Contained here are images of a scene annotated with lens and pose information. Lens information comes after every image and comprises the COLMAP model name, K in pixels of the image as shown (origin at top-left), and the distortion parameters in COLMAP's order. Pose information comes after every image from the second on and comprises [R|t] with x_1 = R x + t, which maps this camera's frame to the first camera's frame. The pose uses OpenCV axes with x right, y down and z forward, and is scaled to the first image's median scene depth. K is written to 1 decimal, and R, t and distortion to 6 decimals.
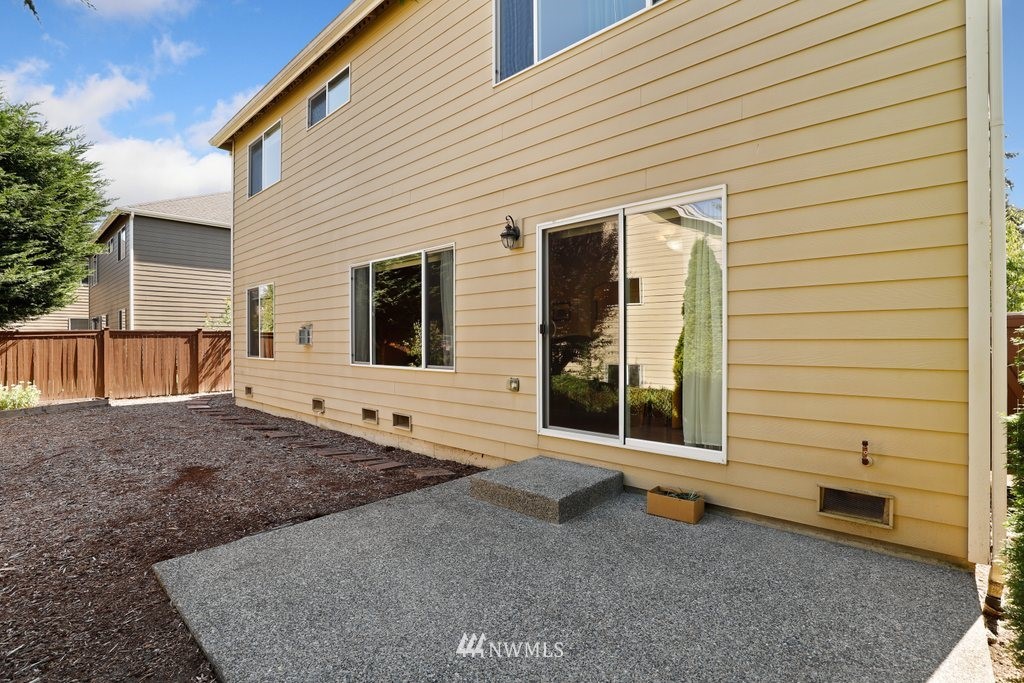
lens RADIAL K [[491.7, 0, 514.2], [0, 491.7, 340.8], [0, 0, 1]] dist [-0.000656, -0.000120]
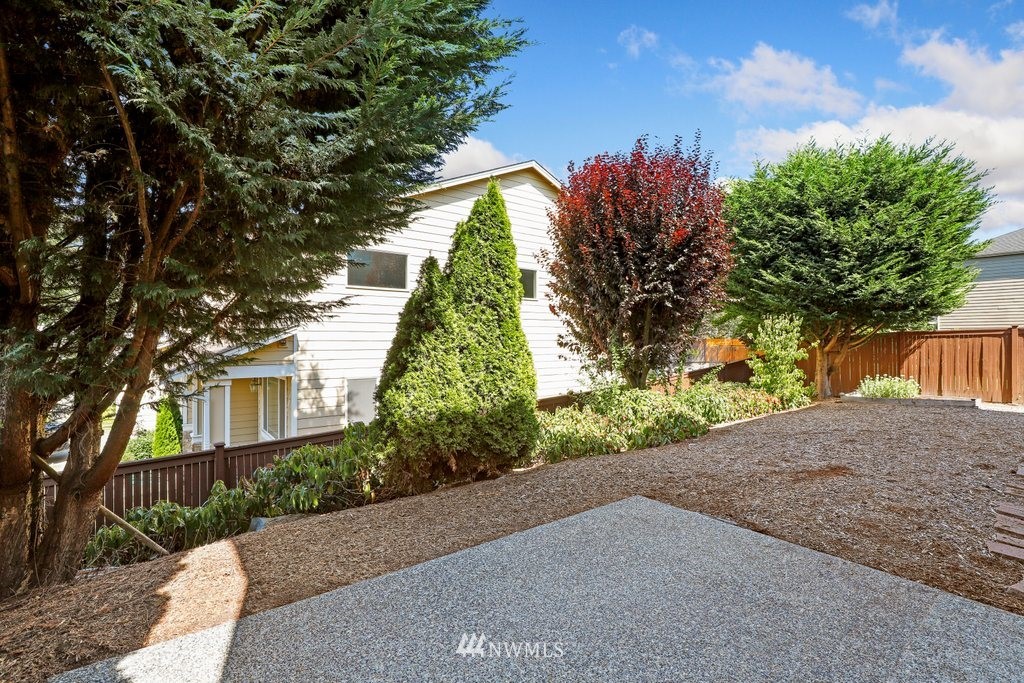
lens RADIAL K [[471.3, 0, 514.4], [0, 471.3, 342.6], [0, 0, 1]] dist [-0.021115, 0.002424]
pose [[-0.192275, 0.006062, -0.981322, 0.418312], [0.003930, 0.999978, 0.005408, -0.004828], [0.981333, -0.002817, -0.192294, 0.539548]]
